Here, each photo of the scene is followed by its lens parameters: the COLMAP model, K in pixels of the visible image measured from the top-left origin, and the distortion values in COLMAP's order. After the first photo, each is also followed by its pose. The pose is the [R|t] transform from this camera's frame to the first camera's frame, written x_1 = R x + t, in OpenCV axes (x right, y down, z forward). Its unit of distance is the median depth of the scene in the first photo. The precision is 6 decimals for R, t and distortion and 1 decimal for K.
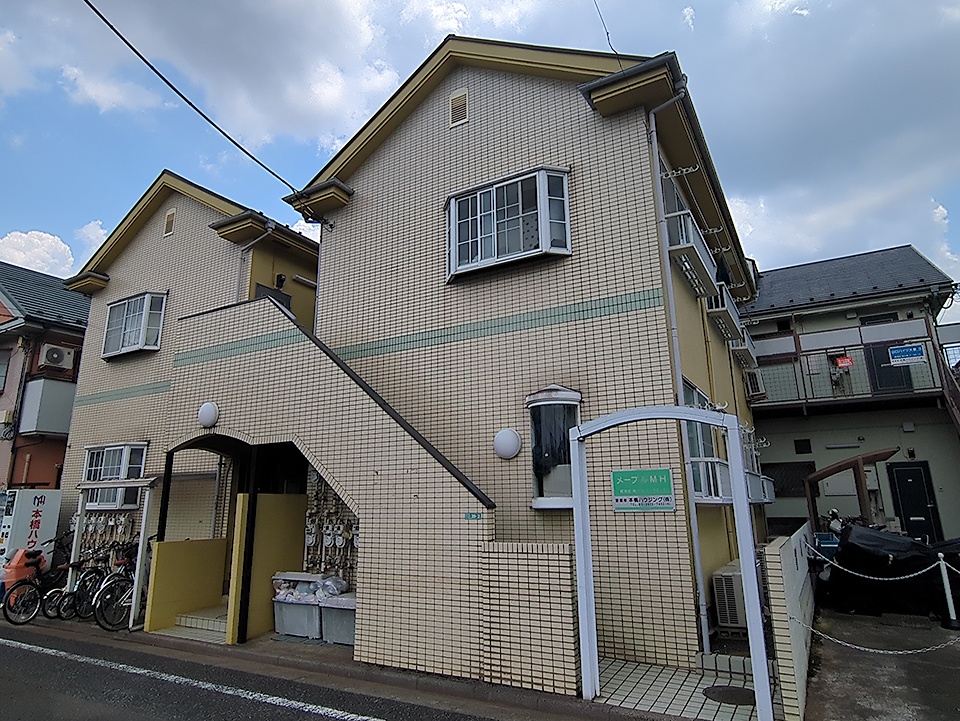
lens RADIAL K [[588.8, 0, 480.0], [0, 588.8, 360.5], [0, 0, 1]] dist [-0.001708, -0.000710]
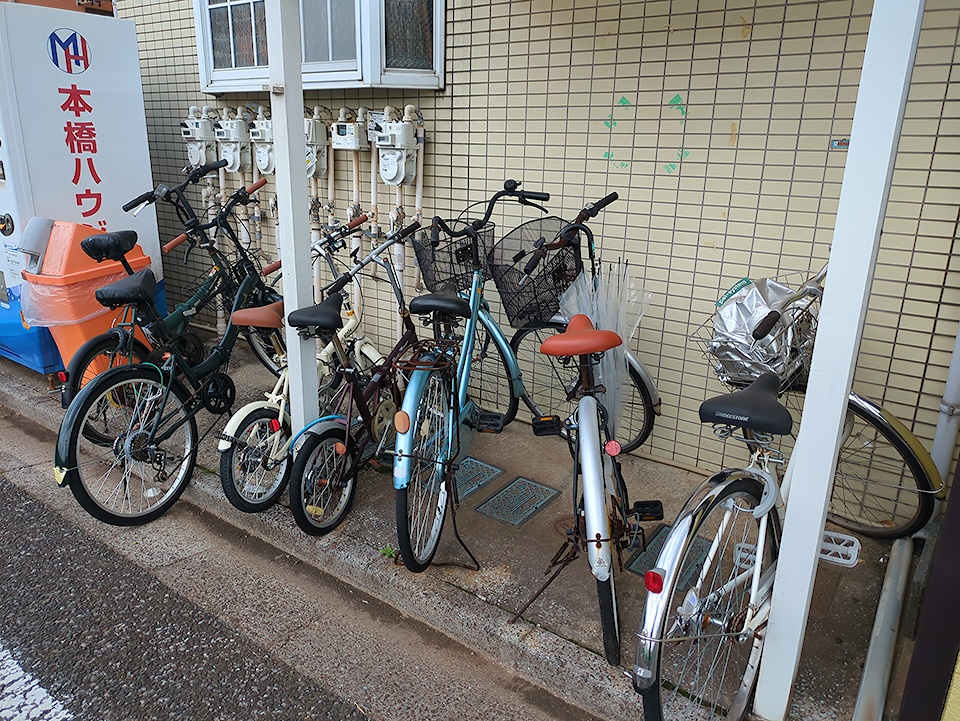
lens RADIAL K [[711.9, 0, 480.0], [0, 711.9, 360.5], [0, 0, 1]] dist [0.041118, -0.048772]
pose [[0.991352, 0.065326, -0.113813, -0.519599], [0.005134, 0.847319, 0.531059, 0.186991], [0.131128, -0.527051, 0.839657, 0.677997]]
